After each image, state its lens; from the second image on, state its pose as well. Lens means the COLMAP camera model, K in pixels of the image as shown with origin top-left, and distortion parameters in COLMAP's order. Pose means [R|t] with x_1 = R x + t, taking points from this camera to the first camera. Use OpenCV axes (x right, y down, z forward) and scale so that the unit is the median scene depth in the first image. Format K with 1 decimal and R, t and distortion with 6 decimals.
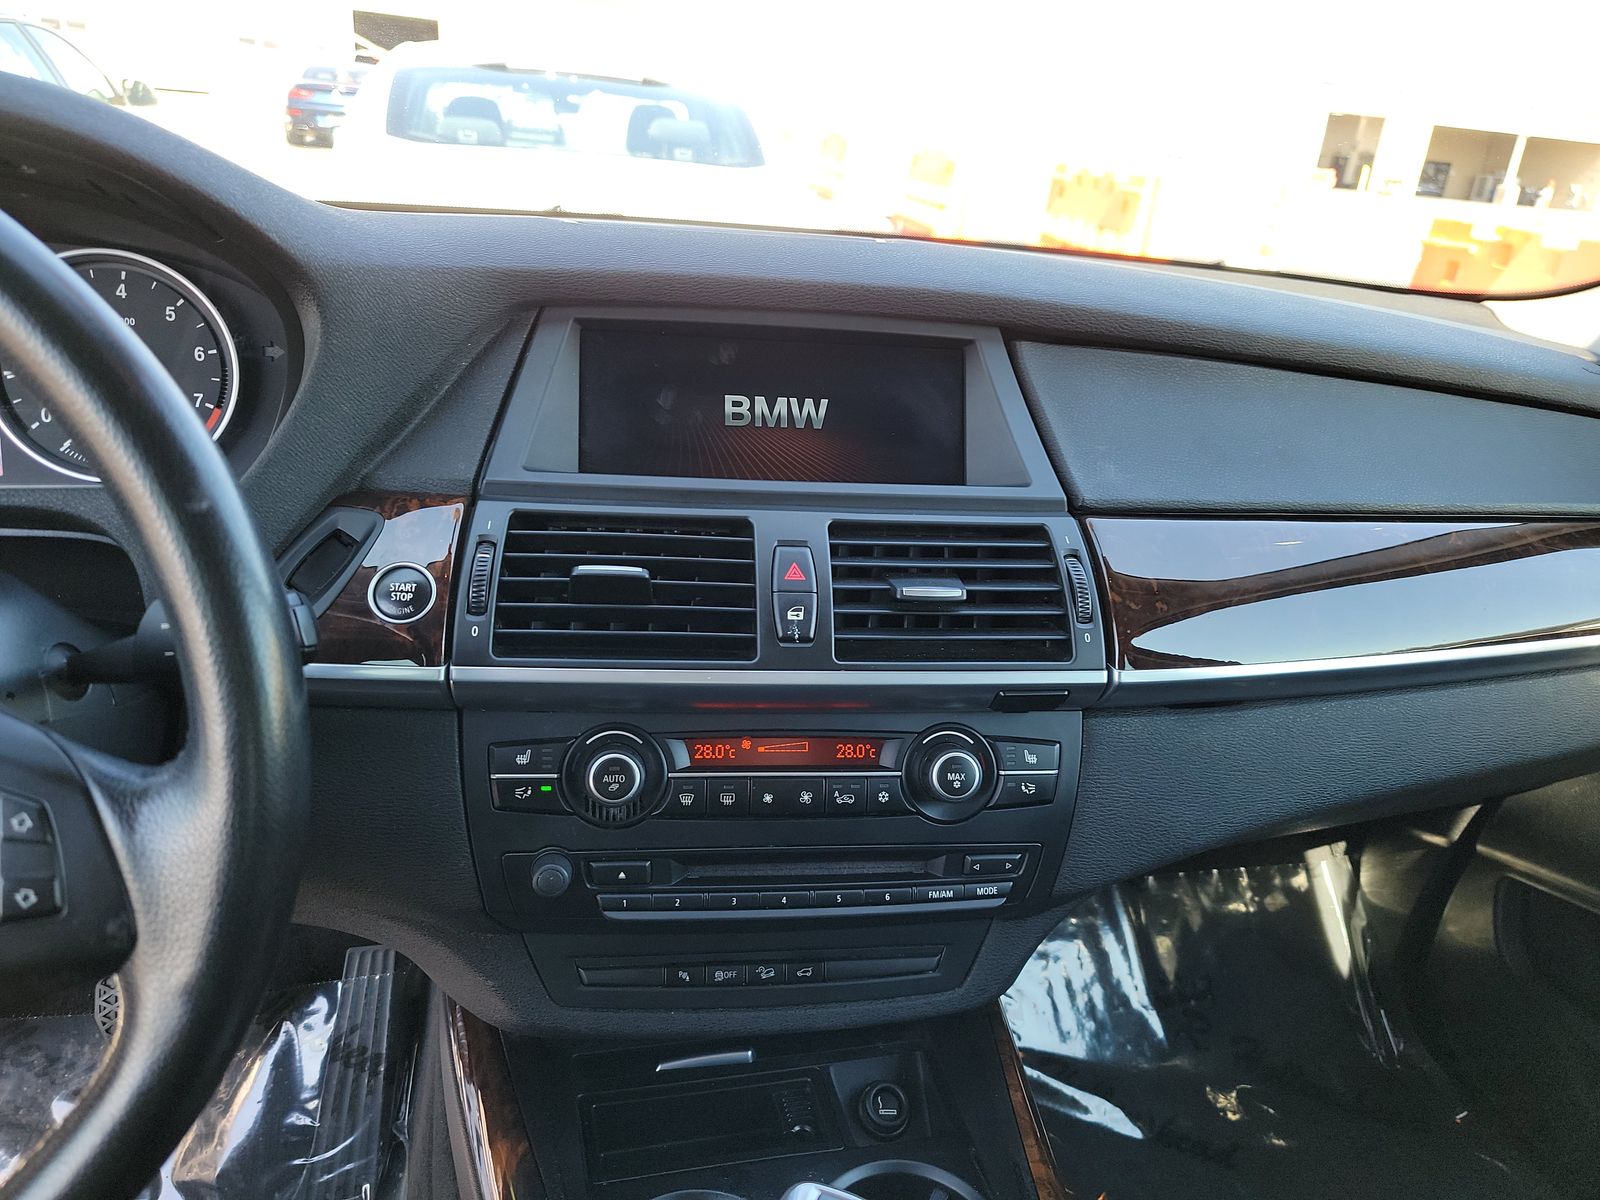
lens RADIAL K [[1147.7, 0, 793.3], [0, 1147.7, 591.7], [0, 0, 1]] dist [0.036189, -0.014092]
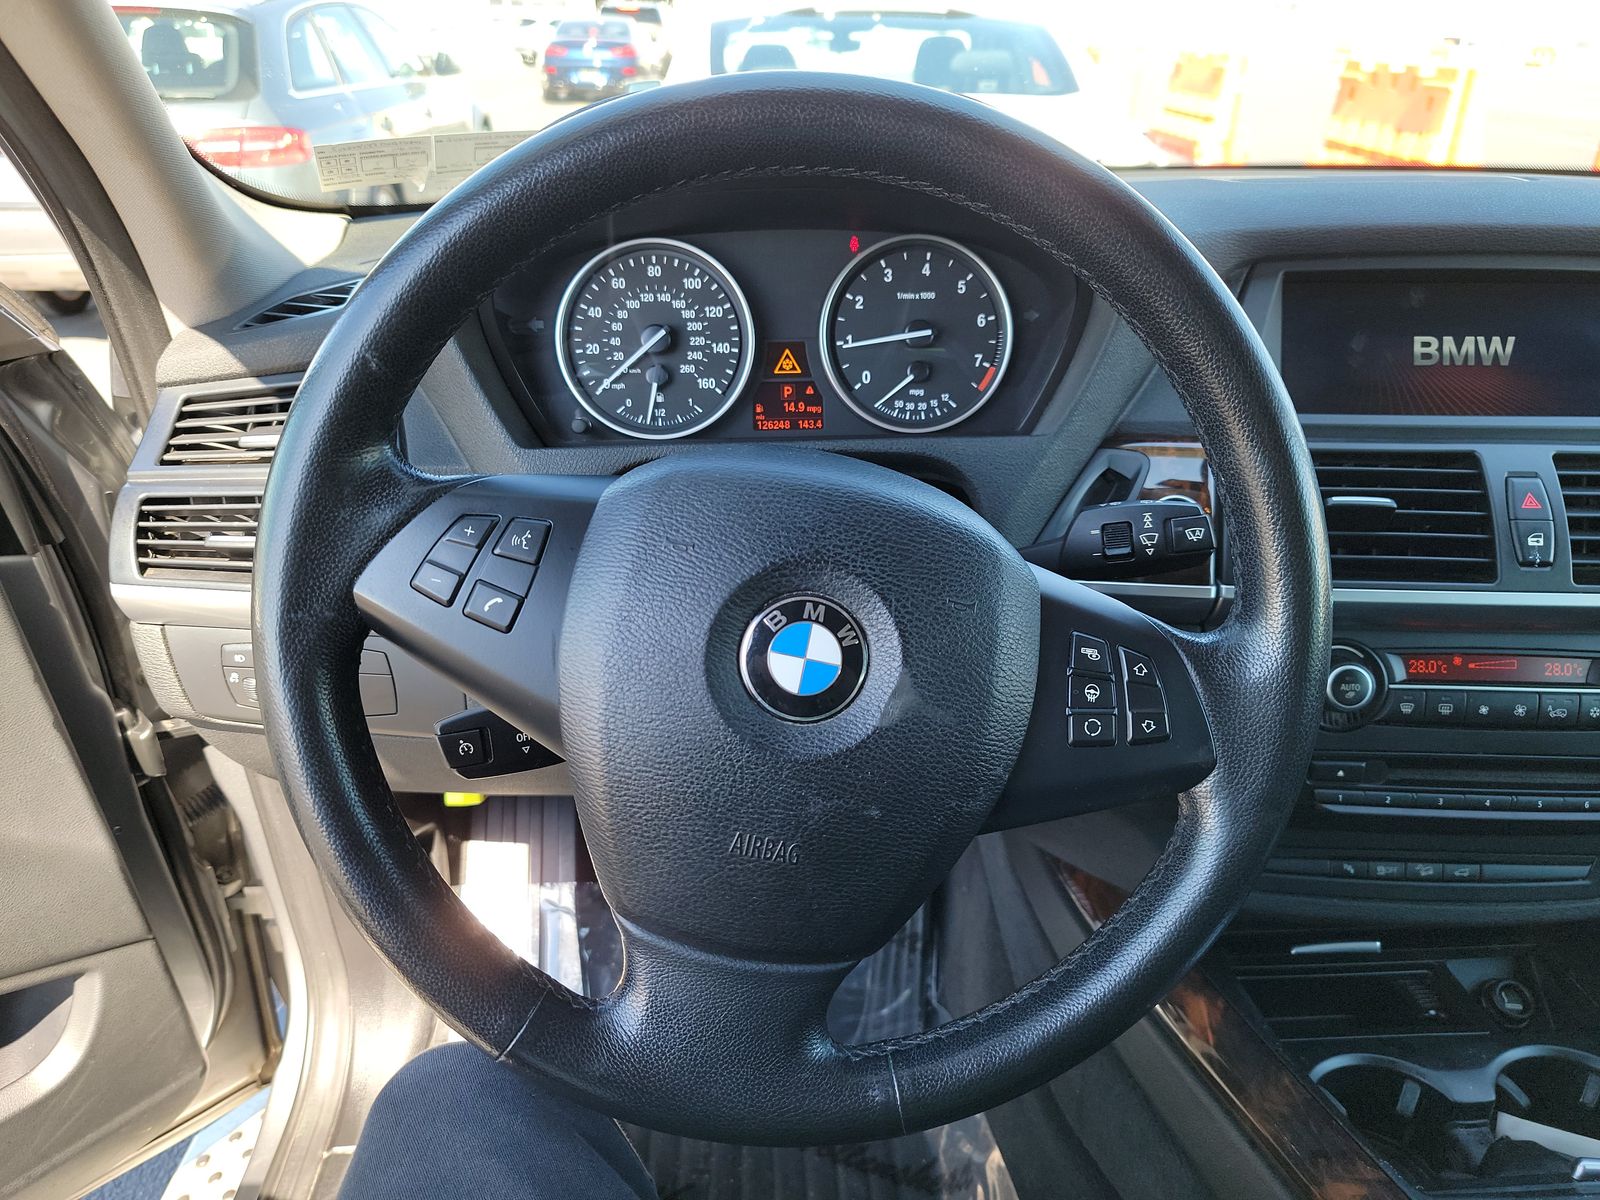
lens RADIAL K [[1147.7, 0, 801.3], [0, 1147.7, 610.5], [0, 0, 1]] dist [0.036189, -0.014092]
pose [[0.983412, 0.009523, -0.181138, -0.421693], [0.002693, 0.997744, 0.067075, 0.009093], [0.181368, -0.066450, 0.981168, -0.177504]]
